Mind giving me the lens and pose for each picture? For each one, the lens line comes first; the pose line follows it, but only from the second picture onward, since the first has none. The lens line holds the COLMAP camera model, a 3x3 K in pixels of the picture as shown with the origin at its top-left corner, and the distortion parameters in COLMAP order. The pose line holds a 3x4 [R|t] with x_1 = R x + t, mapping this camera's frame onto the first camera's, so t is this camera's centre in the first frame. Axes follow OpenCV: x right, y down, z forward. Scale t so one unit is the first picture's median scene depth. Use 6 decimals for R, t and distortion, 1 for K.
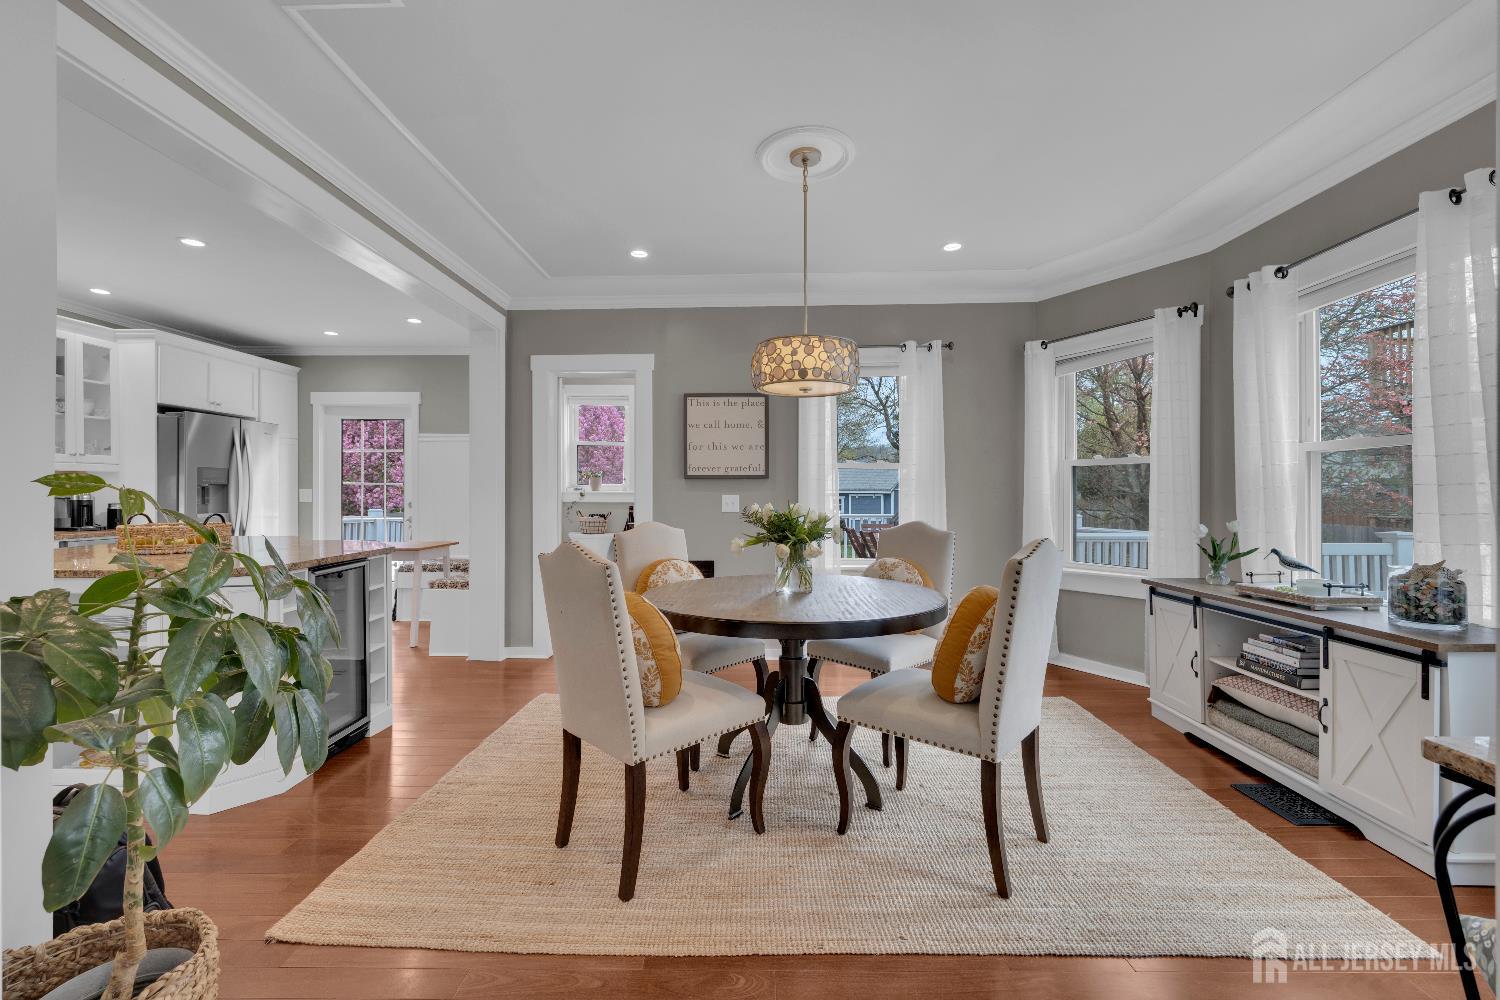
lens RADIAL K [[626.1, 0, 748.4], [0, 626.1, 495.1], [0, 0, 1]] dist [-0.000786, -0.000145]
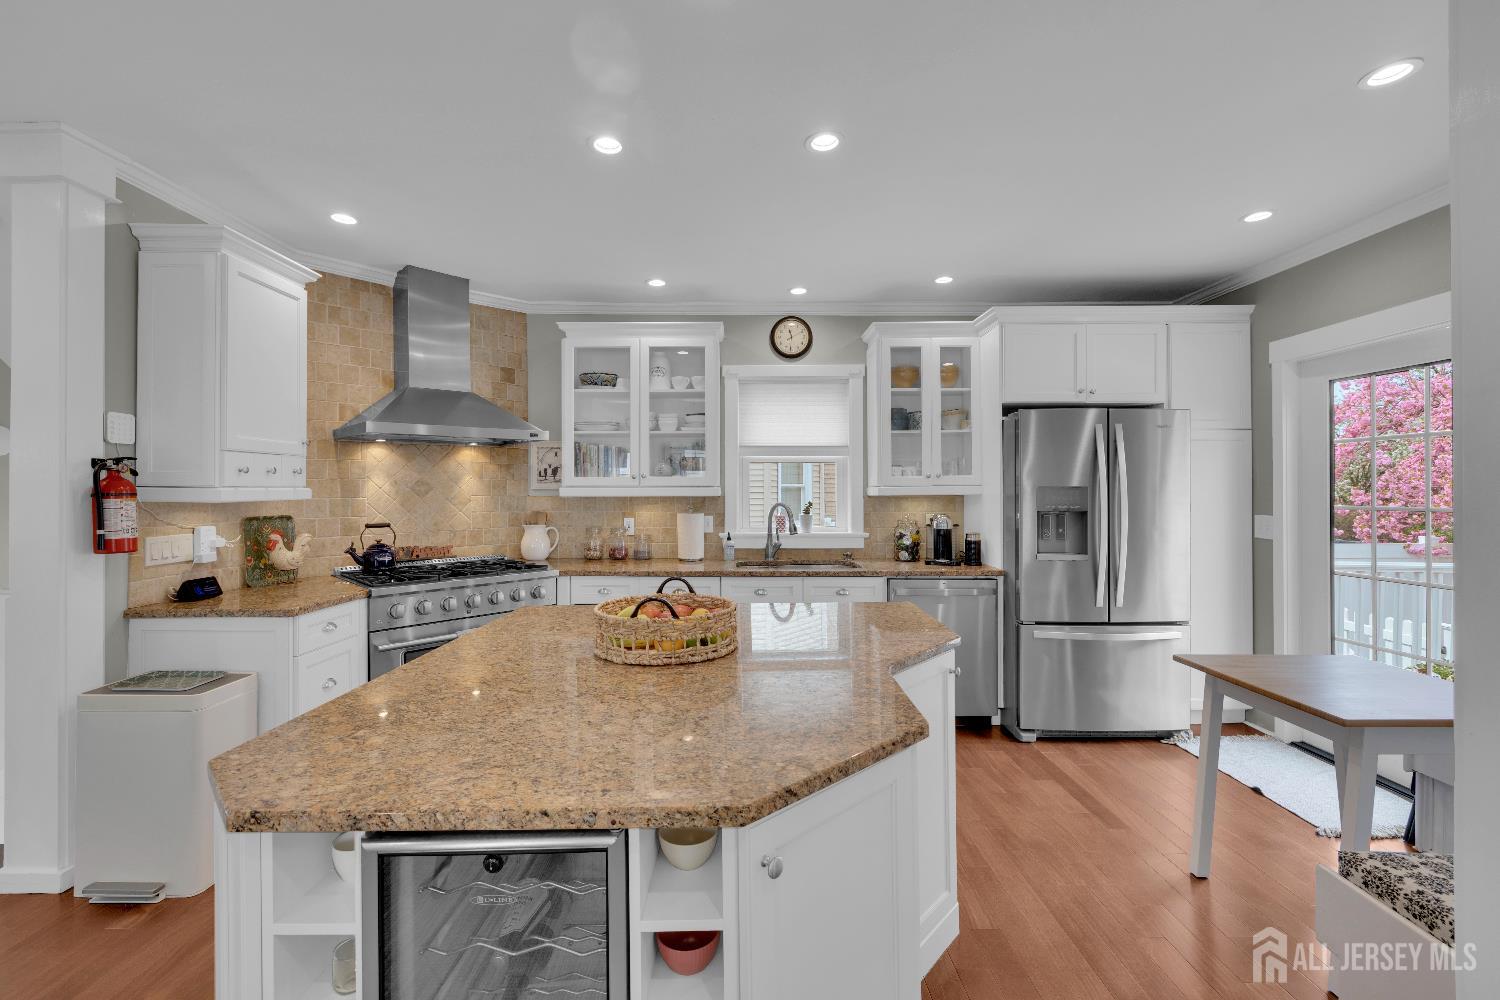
lens RADIAL K [[626.1, 0, 746.4], [0, 626.1, 495.7], [0, 0, 1]] dist [-0.000786, -0.000145]
pose [[0.027109, 0.006387, -0.999612, -0.173496], [-0.000662, 0.999979, 0.006371, -0.035168], [0.999632, 0.000489, 0.027112, 0.585772]]
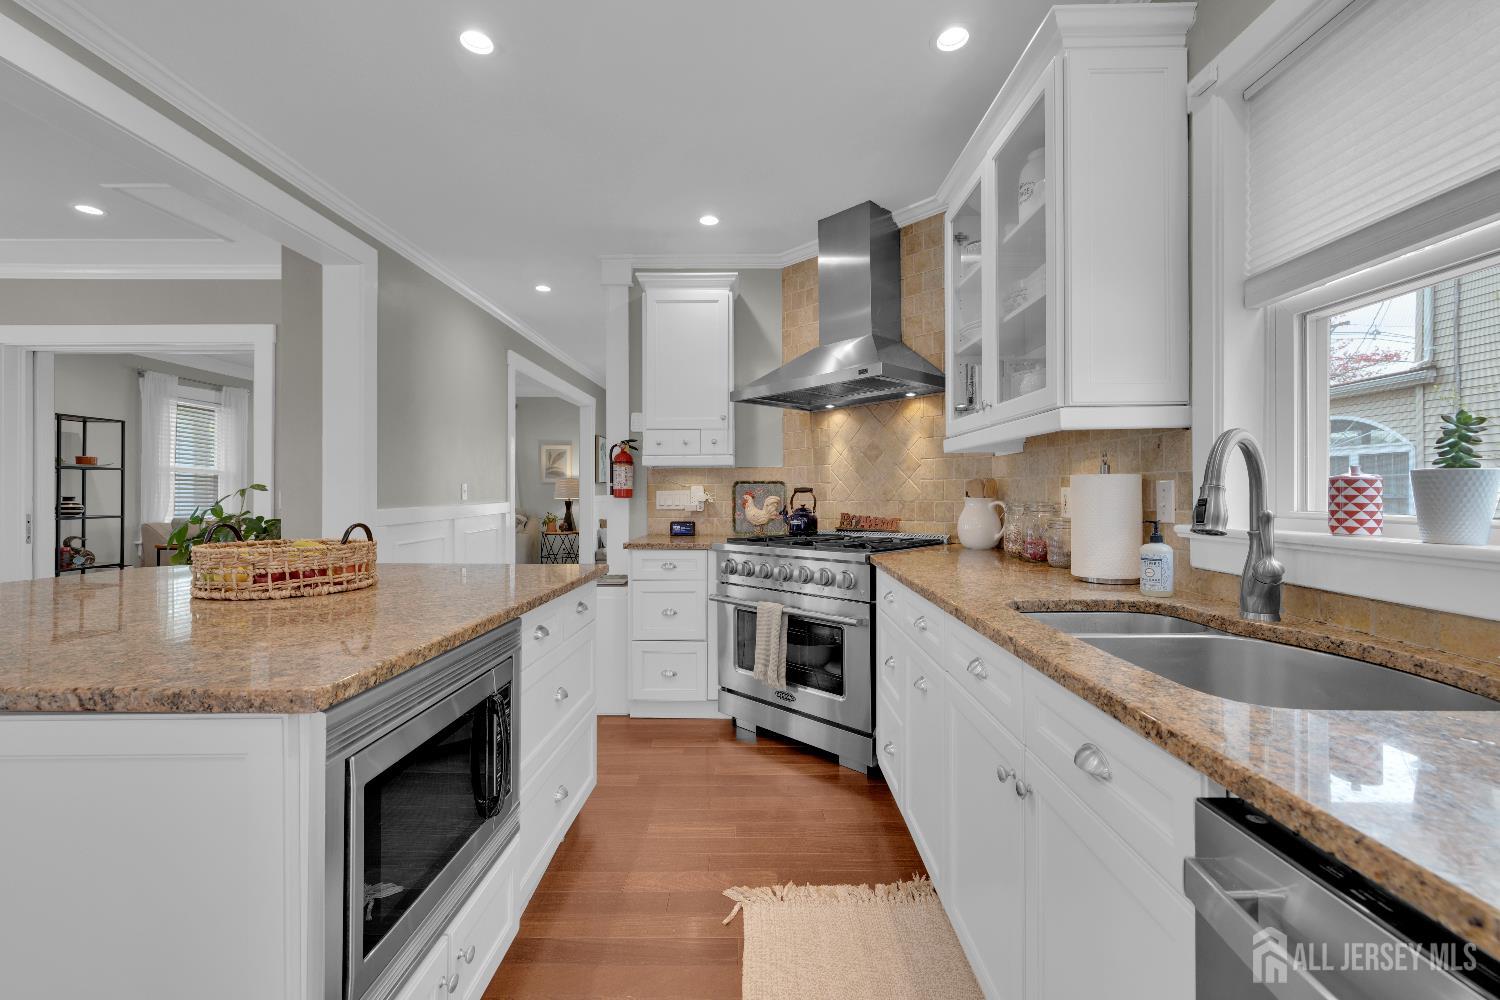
lens RADIAL K [[626.1, 0, 746.6], [0, 626.1, 493.0], [0, 0, 1]] dist [-0.000786, -0.000145]
pose [[-0.999936, 0.001477, -0.011232, -0.730876], [0.001472, 0.999999, 0.000434, 0.000611], [0.011232, 0.000417, -0.999937, 0.868177]]
